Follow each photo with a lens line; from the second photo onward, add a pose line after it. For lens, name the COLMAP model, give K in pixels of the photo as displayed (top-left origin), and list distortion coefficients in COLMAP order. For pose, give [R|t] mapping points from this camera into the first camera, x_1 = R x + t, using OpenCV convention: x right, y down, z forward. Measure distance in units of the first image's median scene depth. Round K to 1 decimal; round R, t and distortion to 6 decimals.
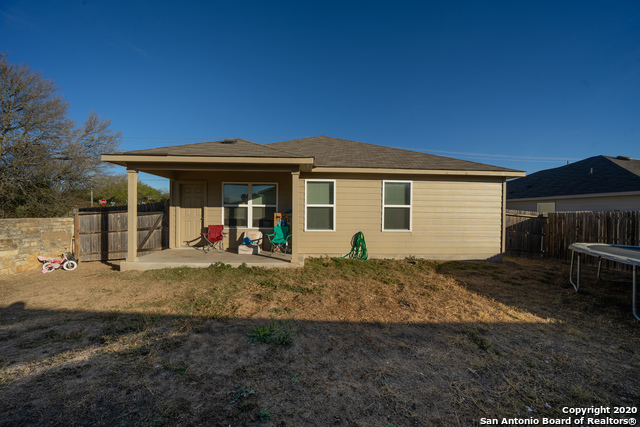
lens RADIAL K [[220.8, 0, 319.1], [0, 220.8, 212.8], [0, 0, 1]] dist [-0.001387, -0.000070]
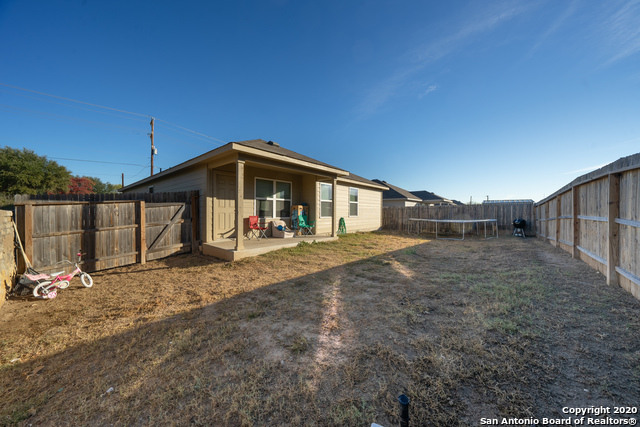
lens RADIAL K [[220.8, 0, 319.7], [0, 220.8, 212.7], [0, 0, 1]] dist [-0.001387, -0.000070]
pose [[0.677083, -0.012745, 0.735796, -1.020300], [0.004548, 0.999903, 0.013134, 0.026239], [-0.735893, -0.005547, 0.677075, 0.021285]]
